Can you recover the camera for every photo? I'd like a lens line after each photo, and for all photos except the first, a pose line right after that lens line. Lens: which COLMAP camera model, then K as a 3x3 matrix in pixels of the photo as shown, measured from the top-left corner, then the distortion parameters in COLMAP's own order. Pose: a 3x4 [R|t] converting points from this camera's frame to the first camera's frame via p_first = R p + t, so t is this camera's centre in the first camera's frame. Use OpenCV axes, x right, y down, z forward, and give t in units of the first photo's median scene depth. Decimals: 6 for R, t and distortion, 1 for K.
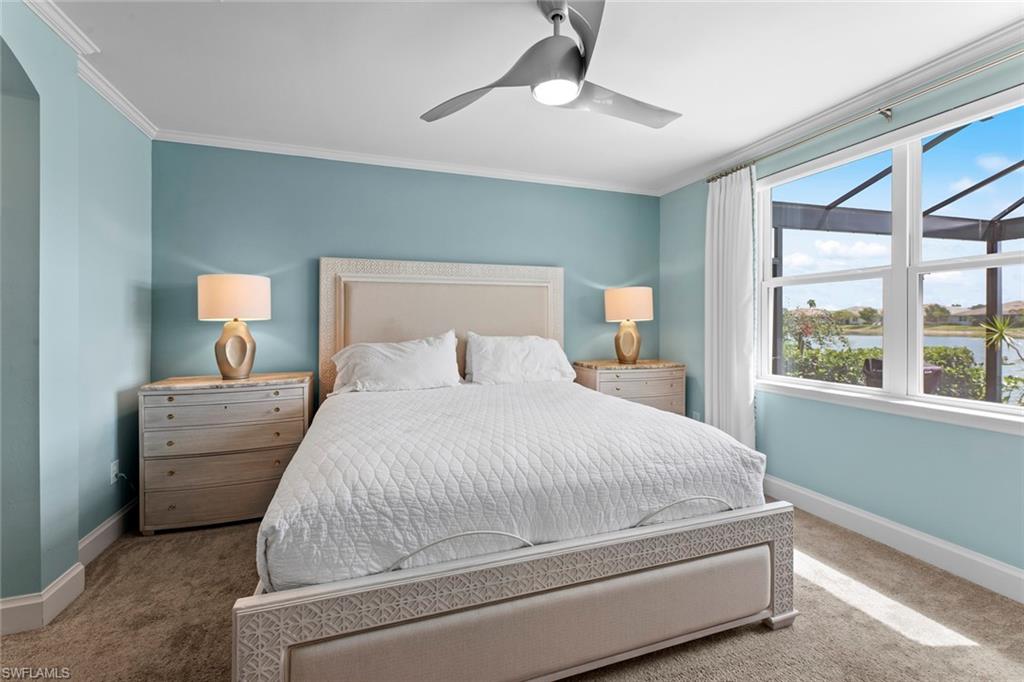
lens RADIAL K [[416.4, 0, 500.1], [0, 416.4, 331.2], [0, 0, 1]] dist [0.003244, -0.001128]
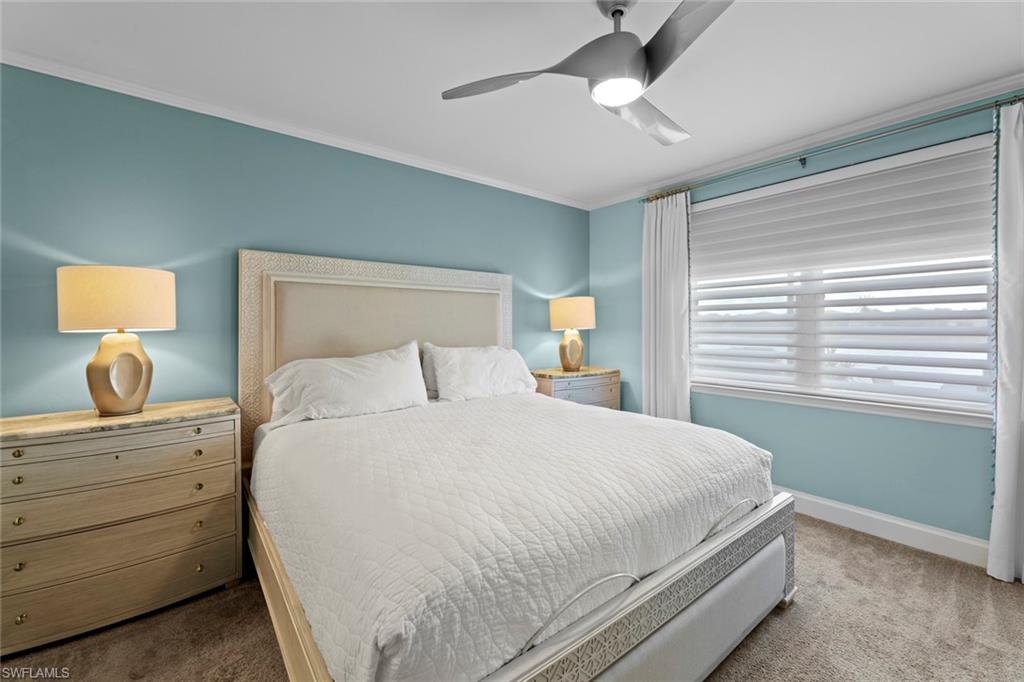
lens RADIAL K [[416.4, 0, 508.1], [0, 416.4, 336.5], [0, 0, 1]] dist [0.003244, -0.001128]
pose [[0.943117, -0.007070, 0.332385, -0.245852], [0.006987, 0.999975, 0.001444, -0.013817], [-0.332387, 0.000960, 0.943143, 0.113138]]
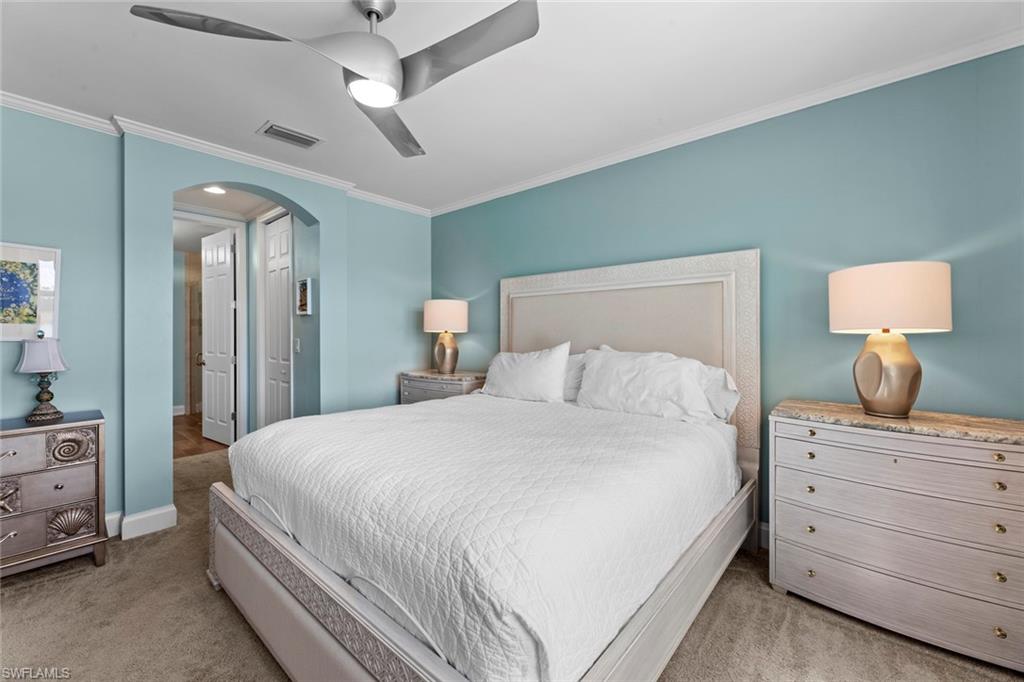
lens RADIAL K [[416.4, 0, 519.1], [0, 416.4, 331.1], [0, 0, 1]] dist [0.003244, -0.001128]
pose [[0.516982, 0.000321, -0.855996, 0.688551], [-0.013603, 0.999877, -0.007841, -0.021292], [0.855888, 0.015698, 0.516922, 0.475474]]
